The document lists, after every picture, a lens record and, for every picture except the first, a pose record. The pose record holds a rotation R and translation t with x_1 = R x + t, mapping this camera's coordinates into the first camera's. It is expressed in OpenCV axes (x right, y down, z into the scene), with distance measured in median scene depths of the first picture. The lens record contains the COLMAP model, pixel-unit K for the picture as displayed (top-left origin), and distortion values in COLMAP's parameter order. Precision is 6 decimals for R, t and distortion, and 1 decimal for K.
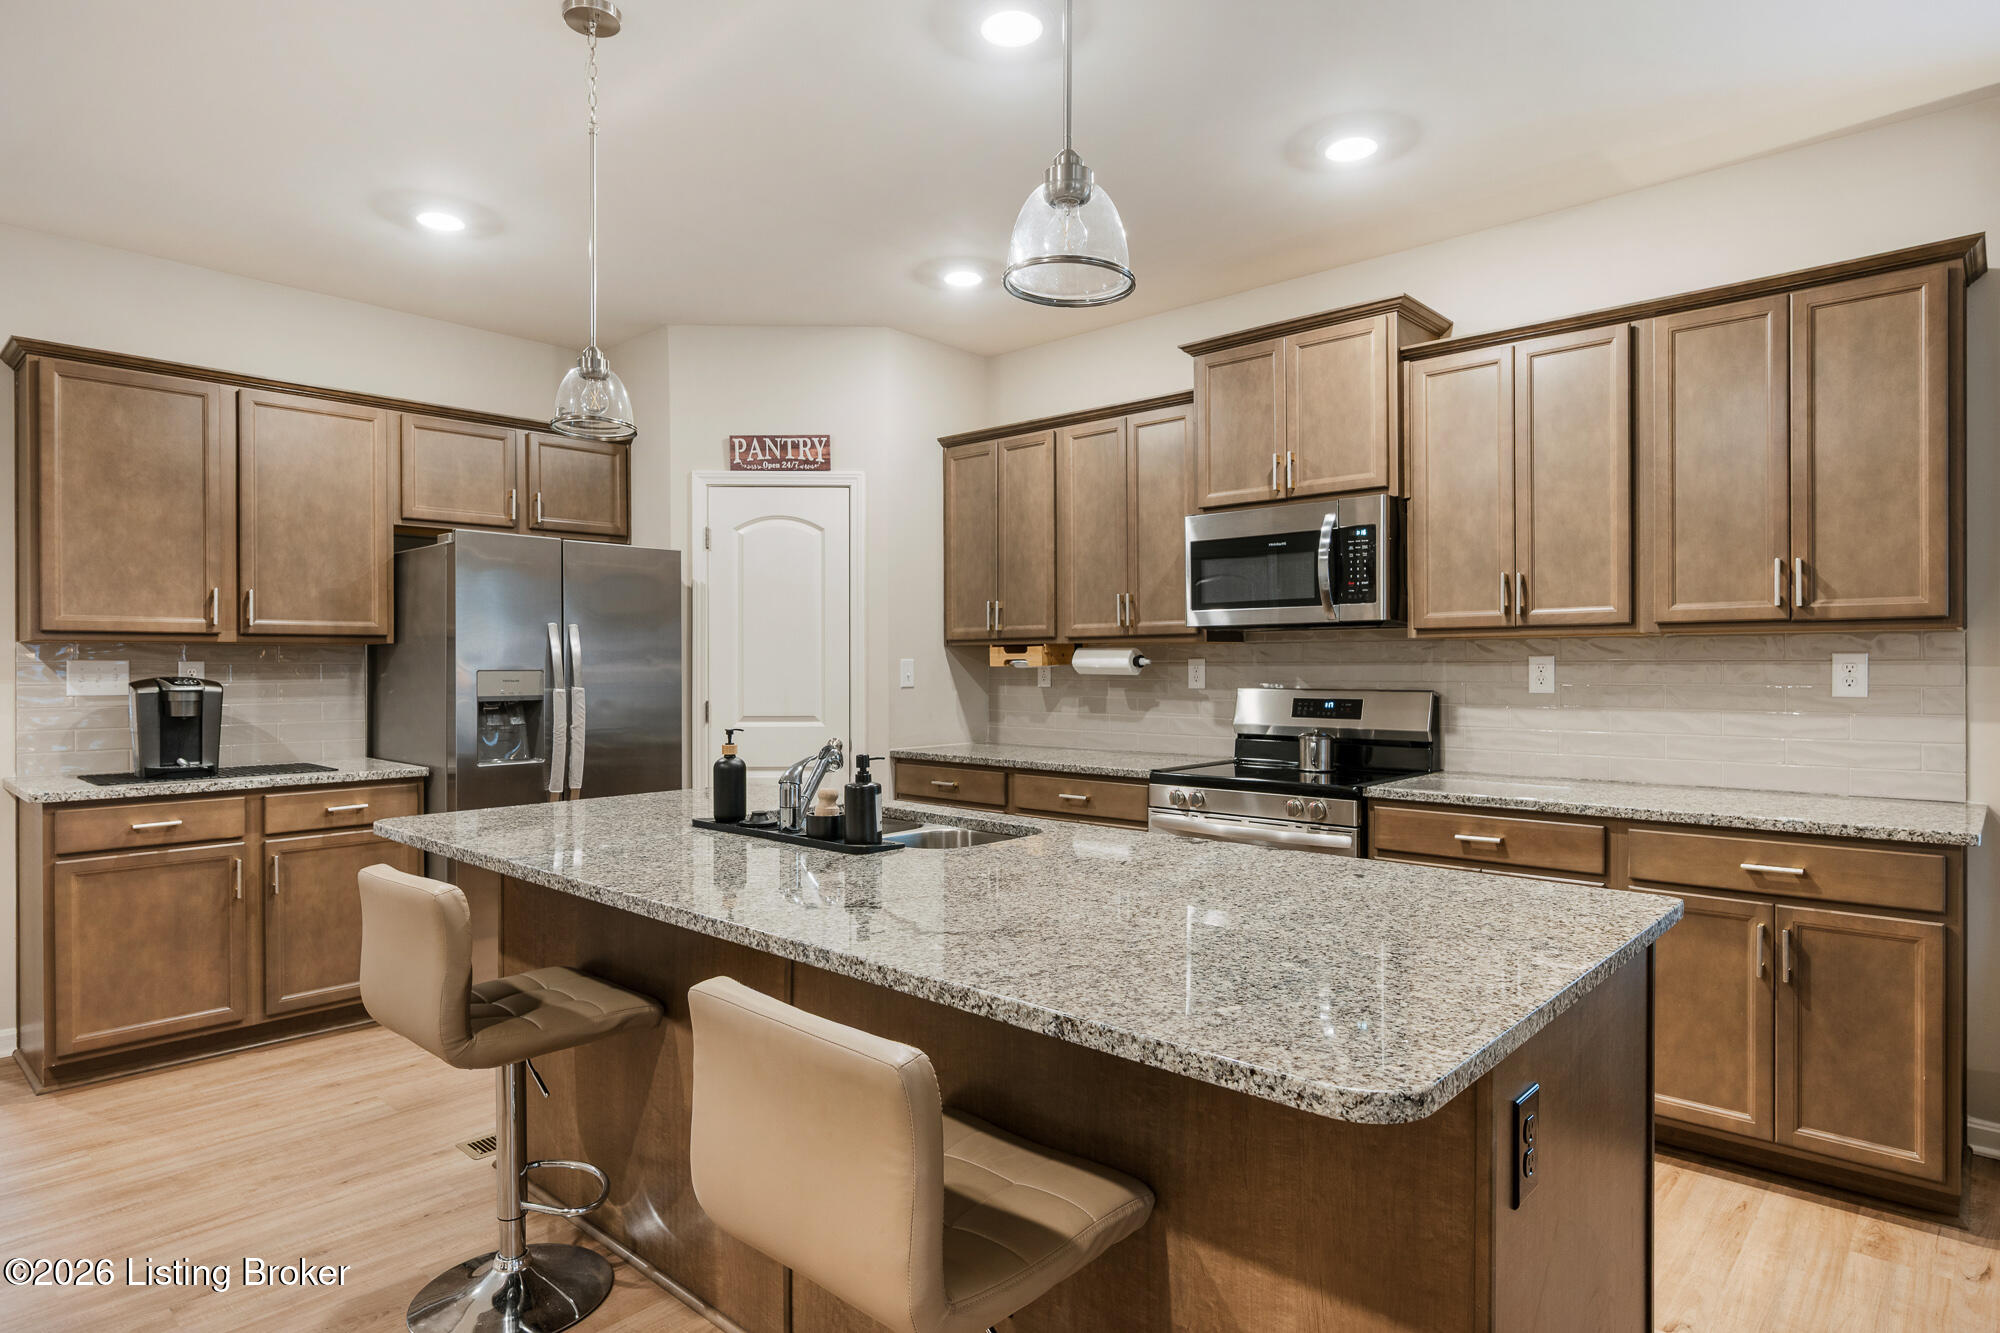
lens RADIAL K [[1114.6, 0, 1000.0], [0, 1114.6, 666.5], [0, 0, 1]] dist [0.007334, 0.000649]
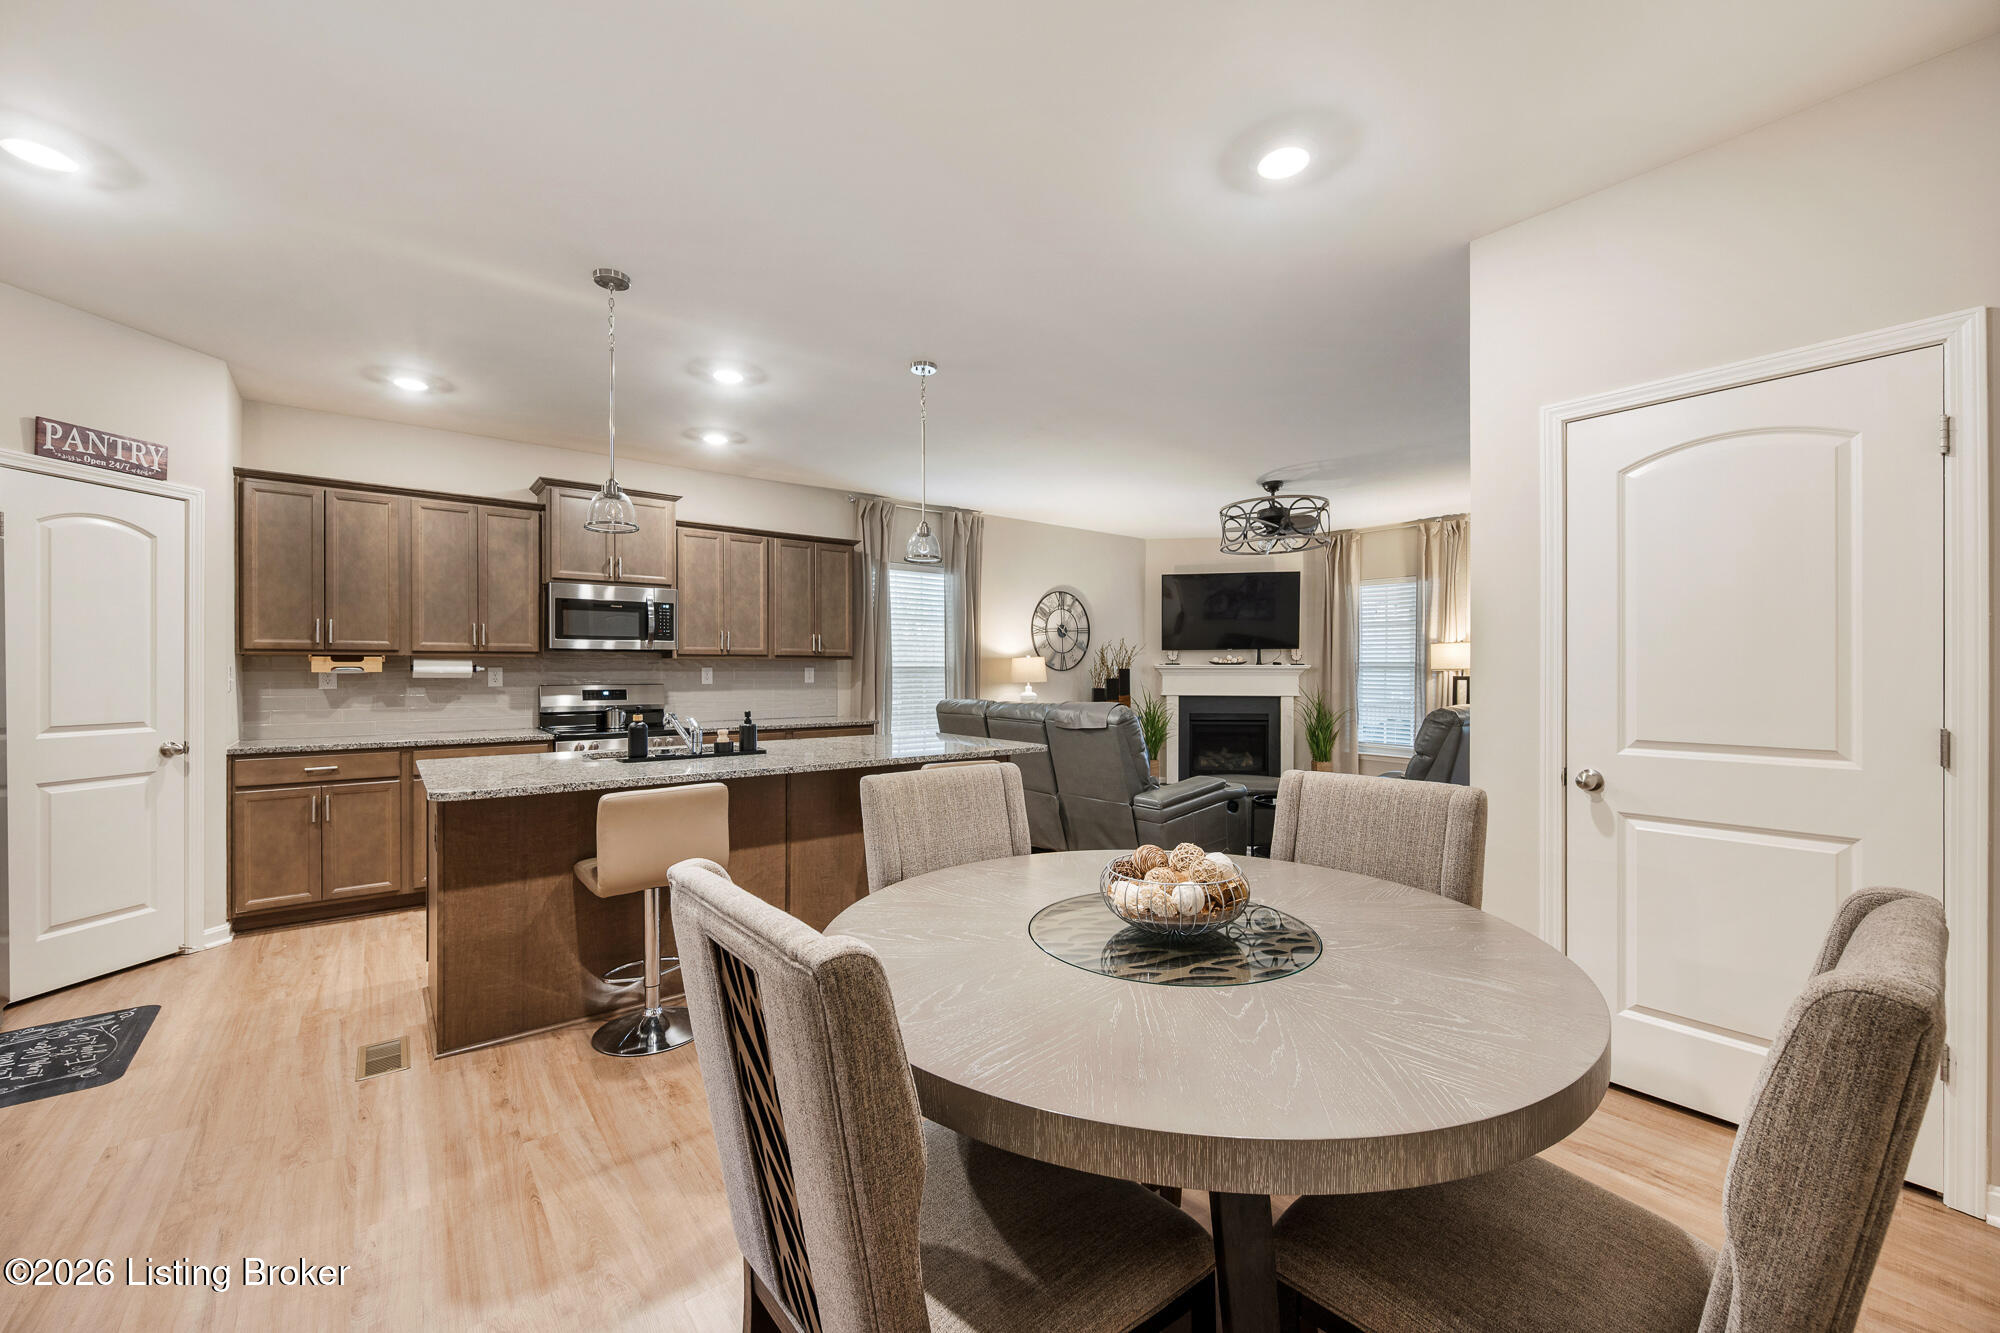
lens RADIAL K [[780.8, 0, 996.8], [0, 780.8, 672.1], [0, 0, 1]] dist [-0.001896, 0.000256]
pose [[0.158230, 0.000772, 0.987402, -0.770285], [0.001810, 0.999998, -0.001072, 0.002162], [-0.987401, 0.001957, 0.158228, 0.139193]]
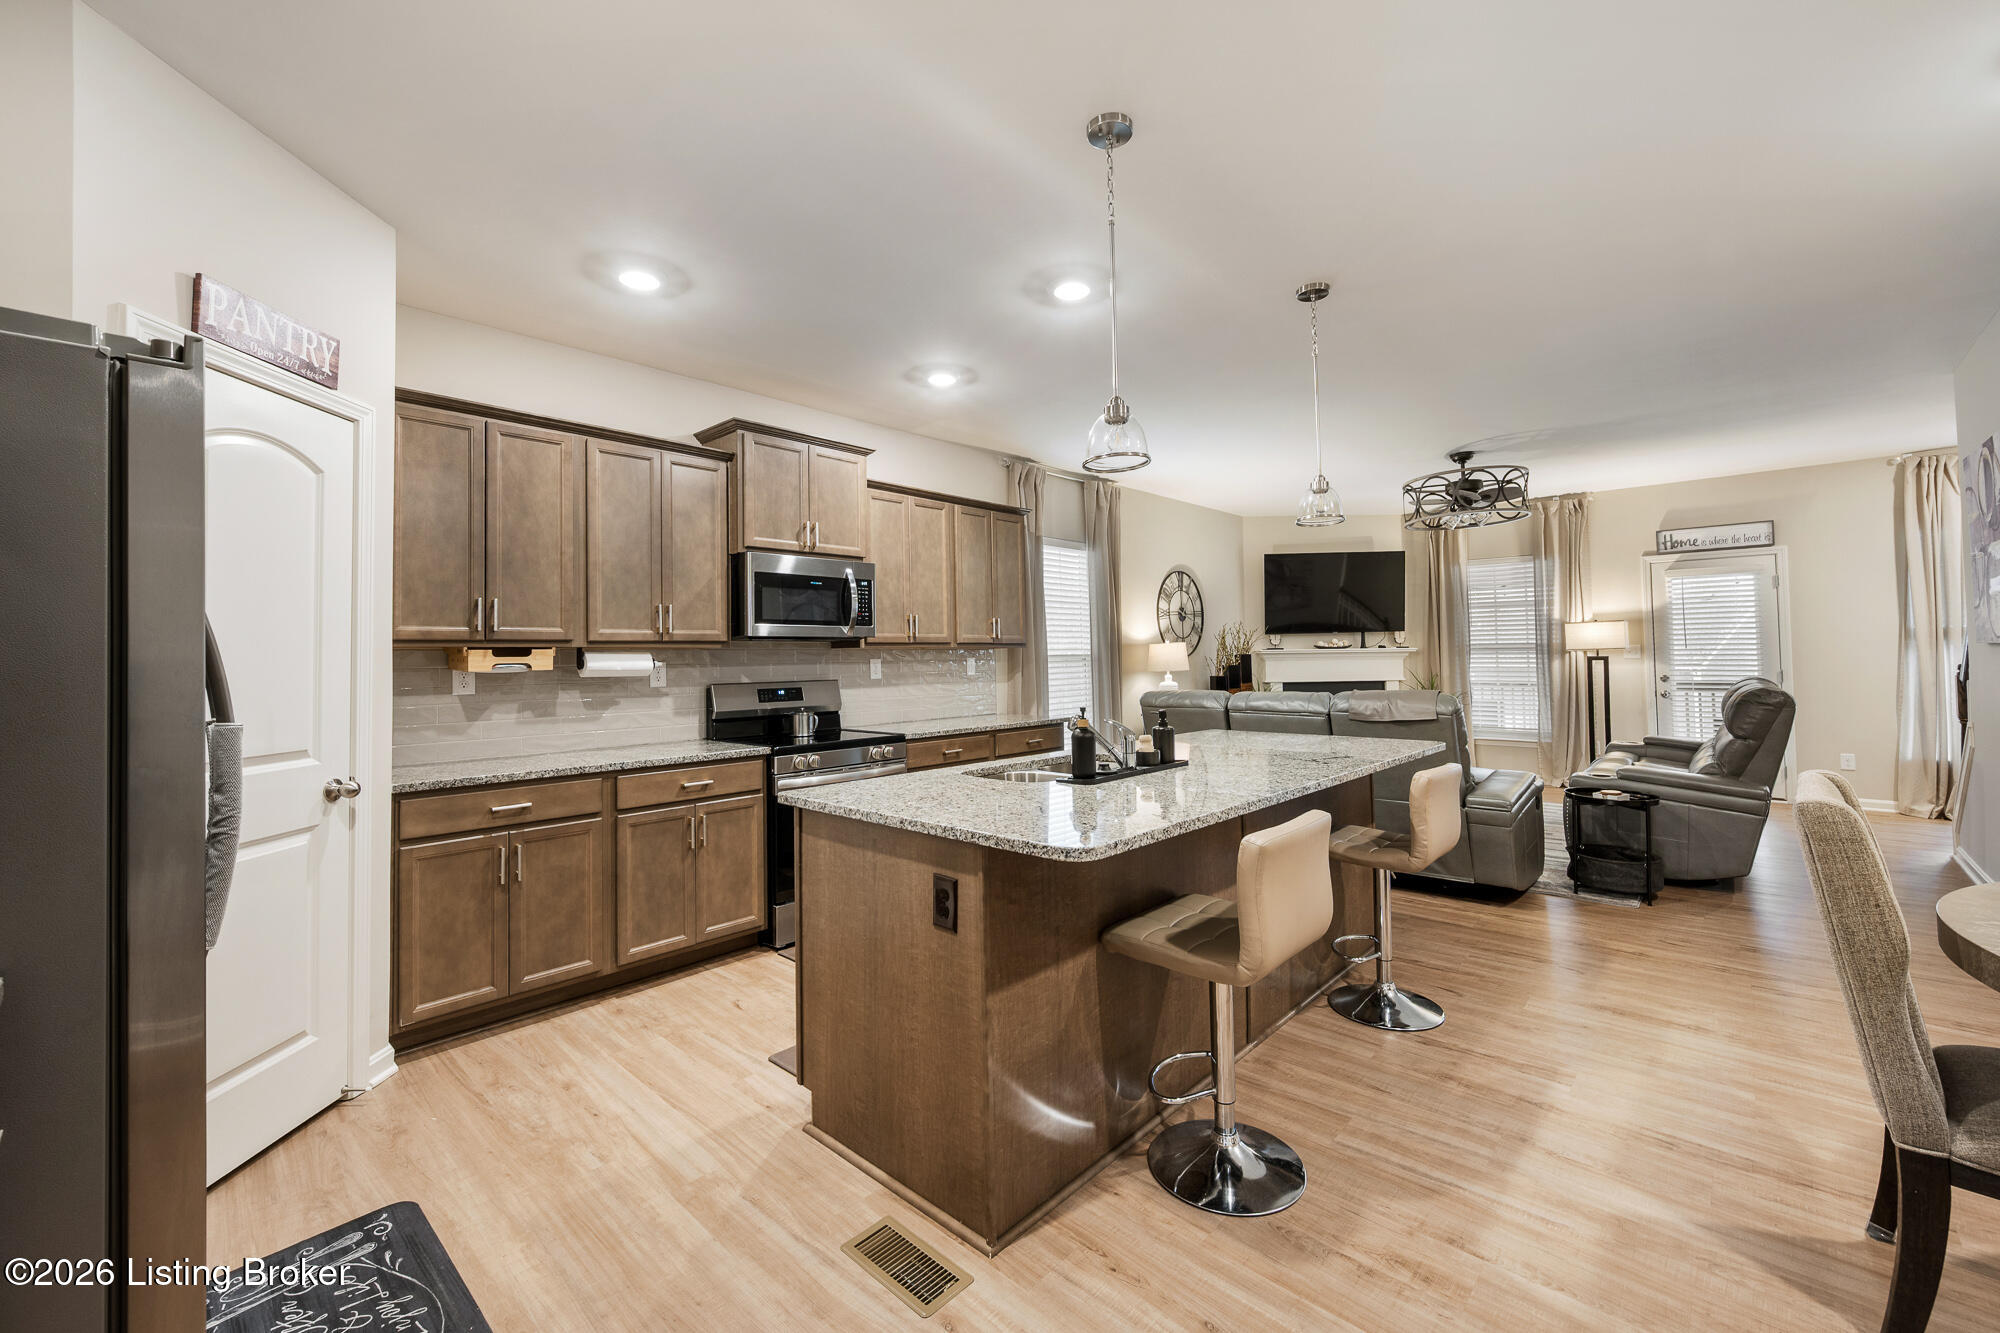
lens RADIAL K [[799.4, 0, 1006.6], [0, 799.4, 635.8], [0, 0, 1]] dist [-0.000723, -0.000438]
pose [[0.010552, 0.033250, 0.999391, -0.665646], [0.018903, 0.999262, -0.033445, 0.000613], [-0.999766, 0.019244, 0.009916, 0.607580]]
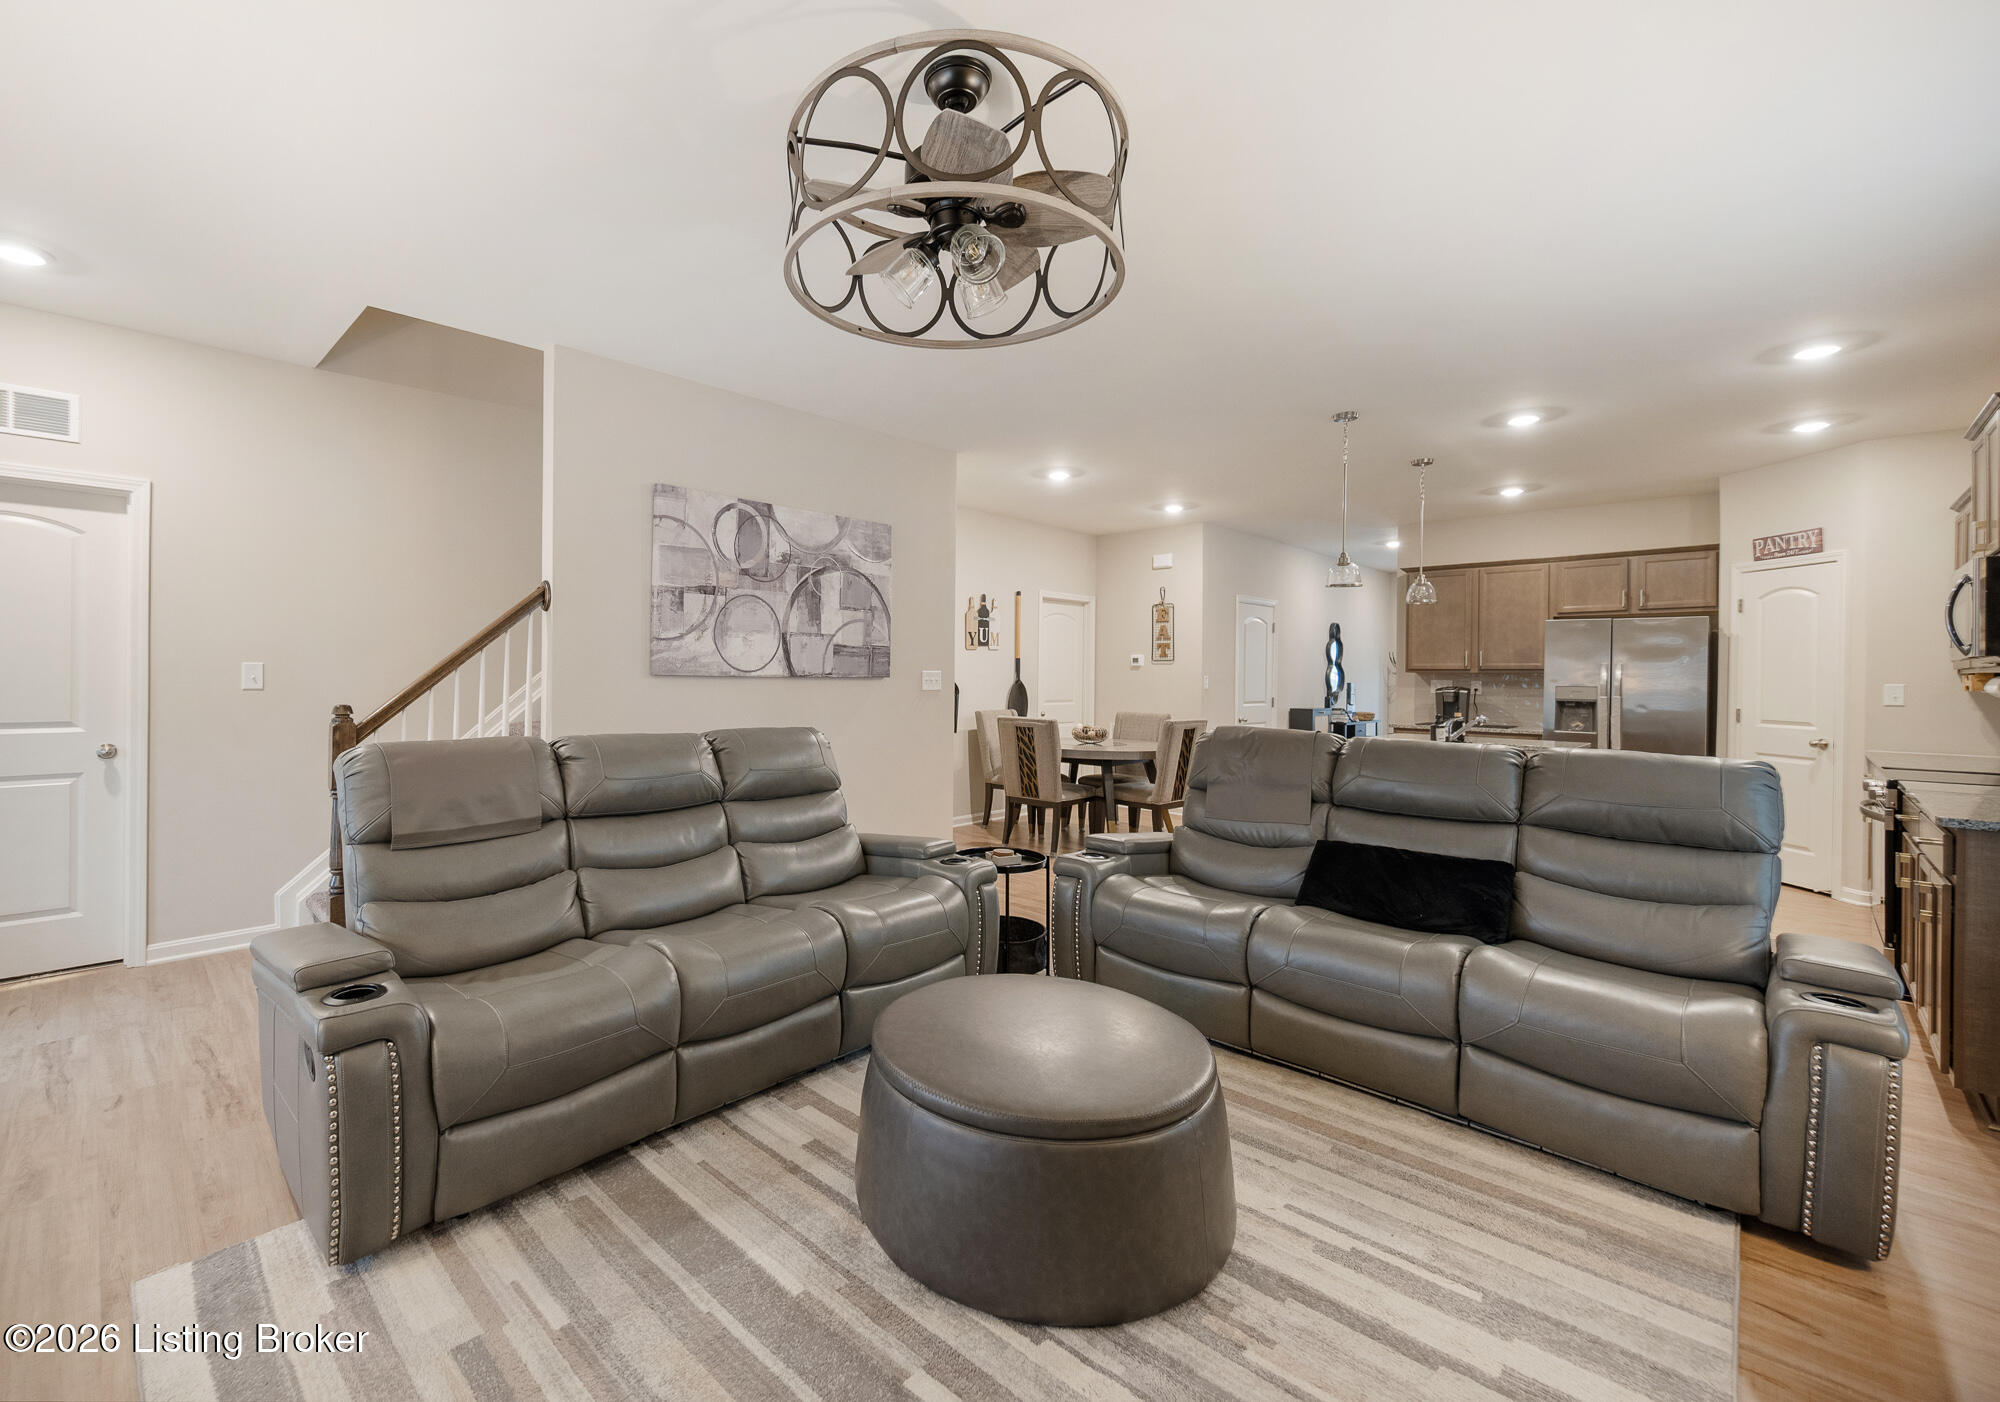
lens RADIAL K [[861.7, 0, 890.9], [0, 861.7, 677.9], [0, 0, 1]] dist [-0.002231, -0.000391]
pose [[-0.066364, 0.006002, -0.997777, 1.075889], [-0.011914, 0.999906, 0.006807, -0.007289], [0.997724, 0.012339, -0.066287, -0.125025]]
